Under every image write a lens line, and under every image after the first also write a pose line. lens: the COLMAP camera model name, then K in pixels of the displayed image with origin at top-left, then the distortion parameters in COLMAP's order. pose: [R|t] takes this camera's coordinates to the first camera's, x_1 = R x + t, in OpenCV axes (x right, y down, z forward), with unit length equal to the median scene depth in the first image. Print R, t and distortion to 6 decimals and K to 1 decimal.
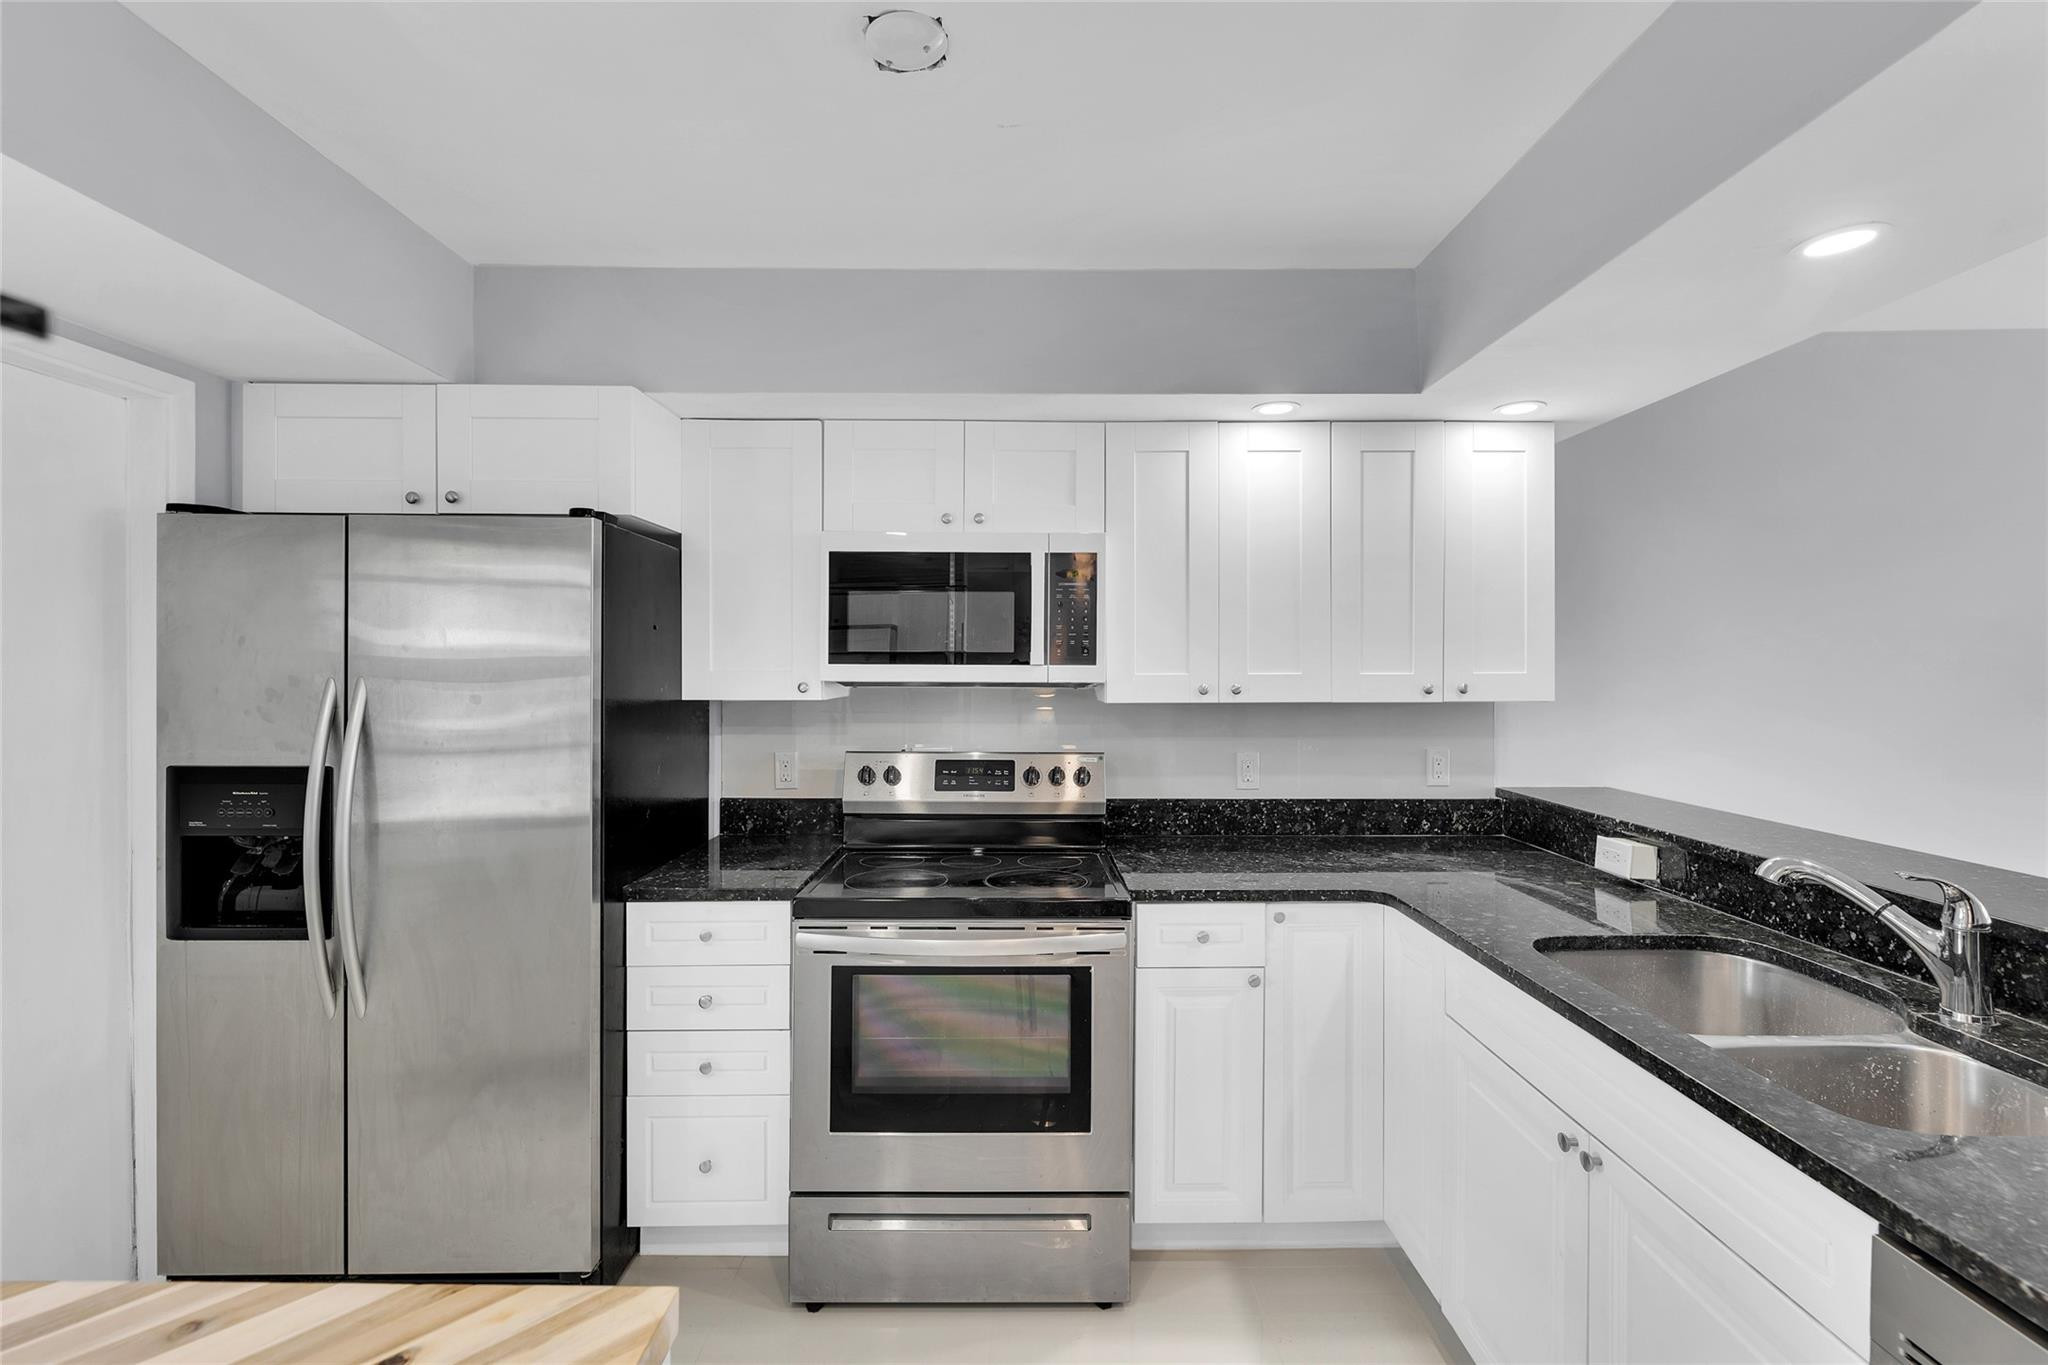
lens RADIAL K [[863.9, 0, 1024.0], [0, 863.9, 682.5], [0, 0, 1]] dist [-0.001777, -0.000154]
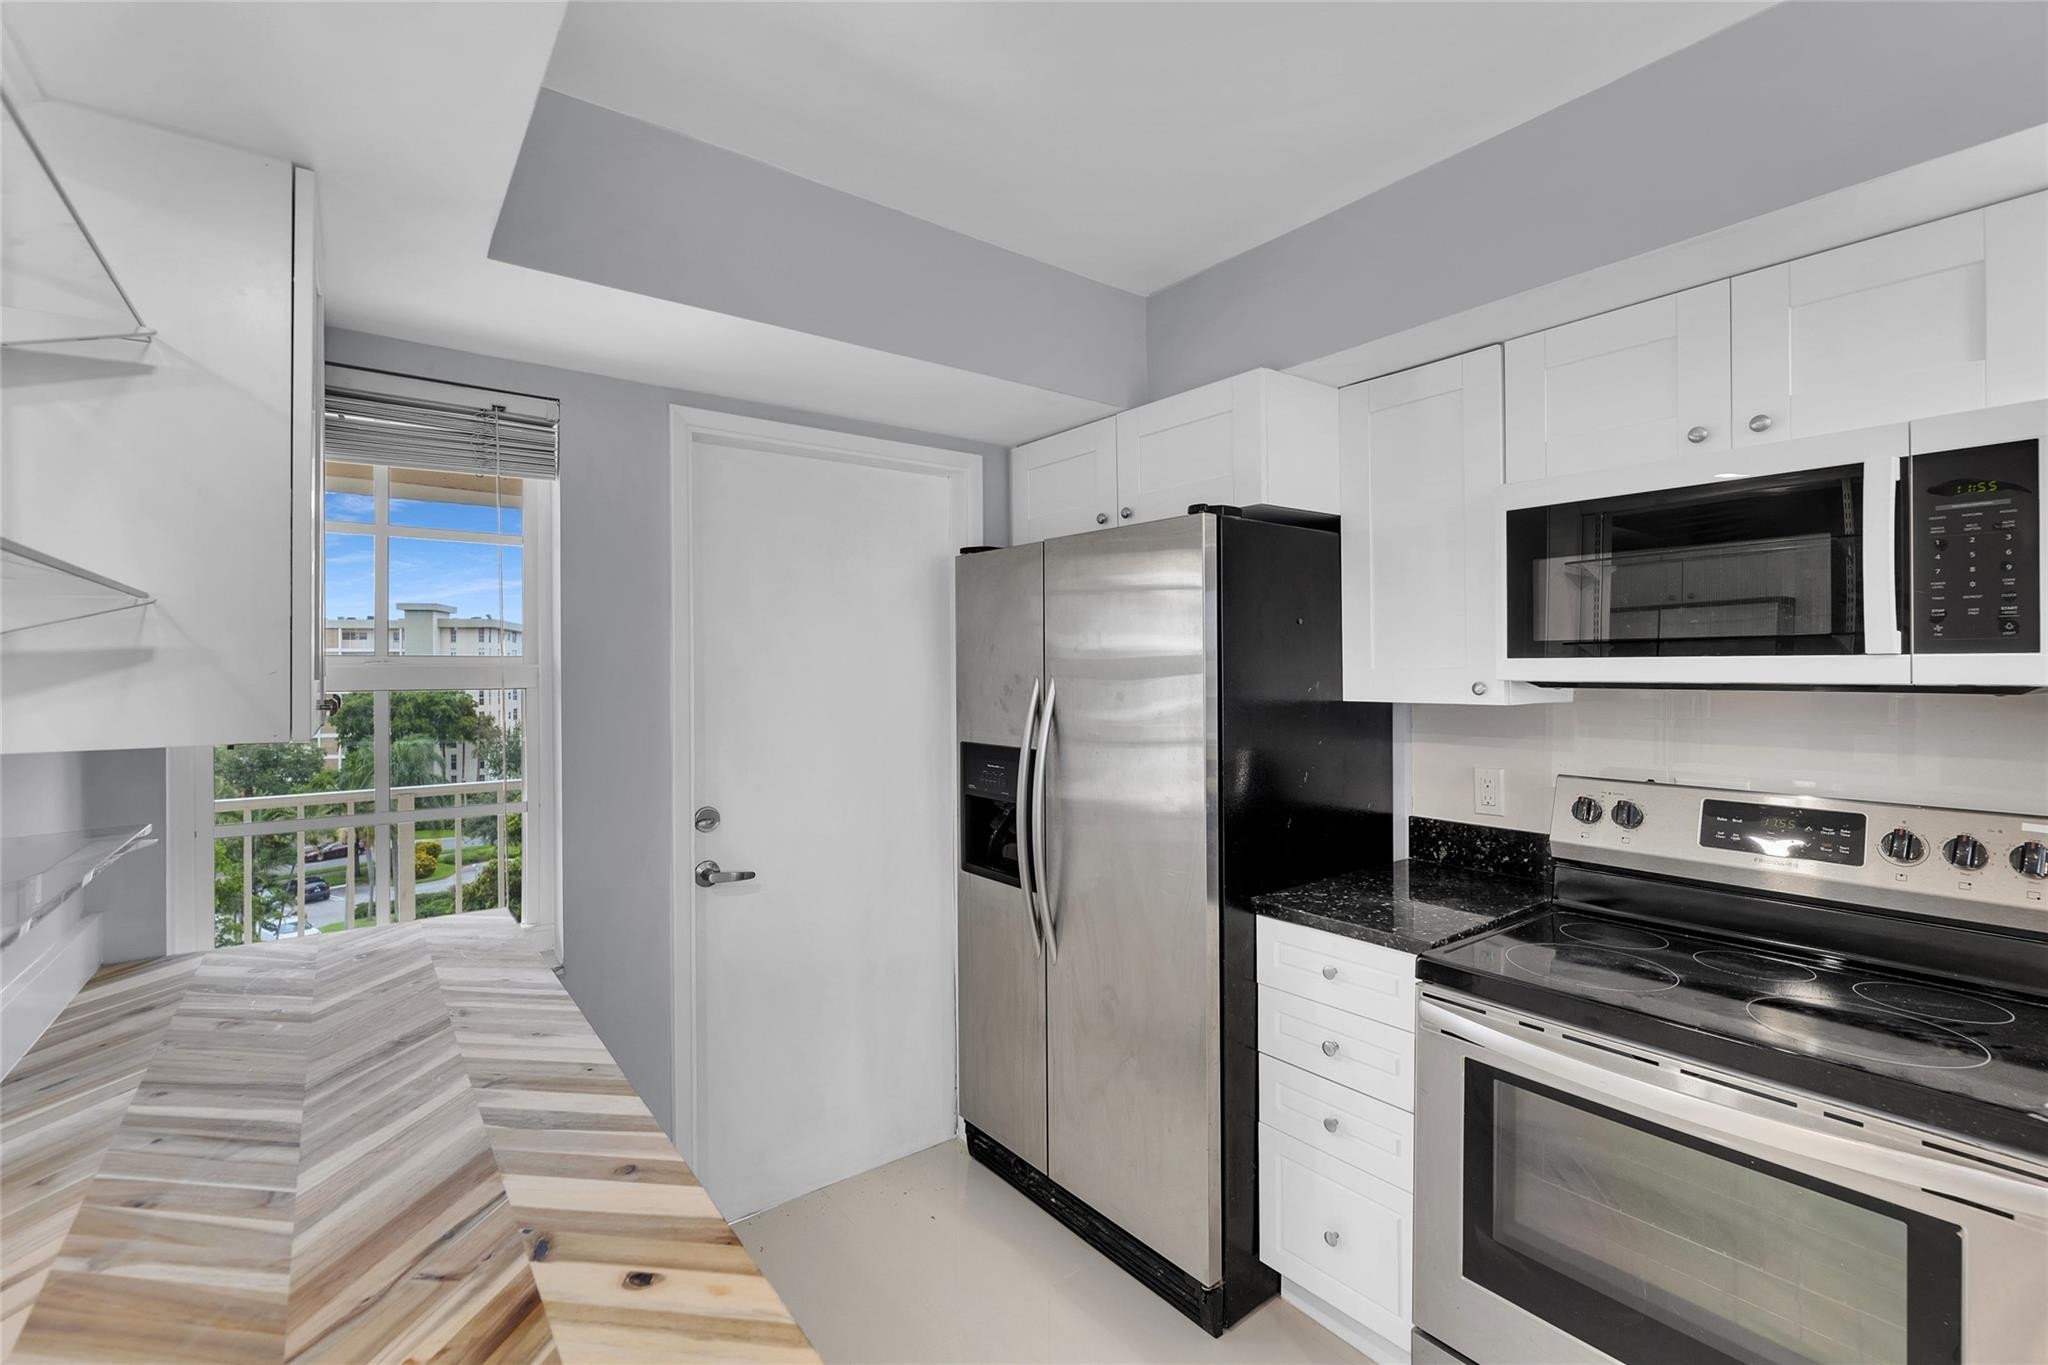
lens RADIAL K [[884.1, 0, 1015.7], [0, 884.1, 671.3], [0, 0, 1]] dist [-0.003407, -0.000157]
pose [[0.601159, -0.003801, -0.799120, 0.136370], [-0.002676, 0.999974, -0.006770, -0.003395], [0.799125, 0.006208, 0.601133, 0.184692]]
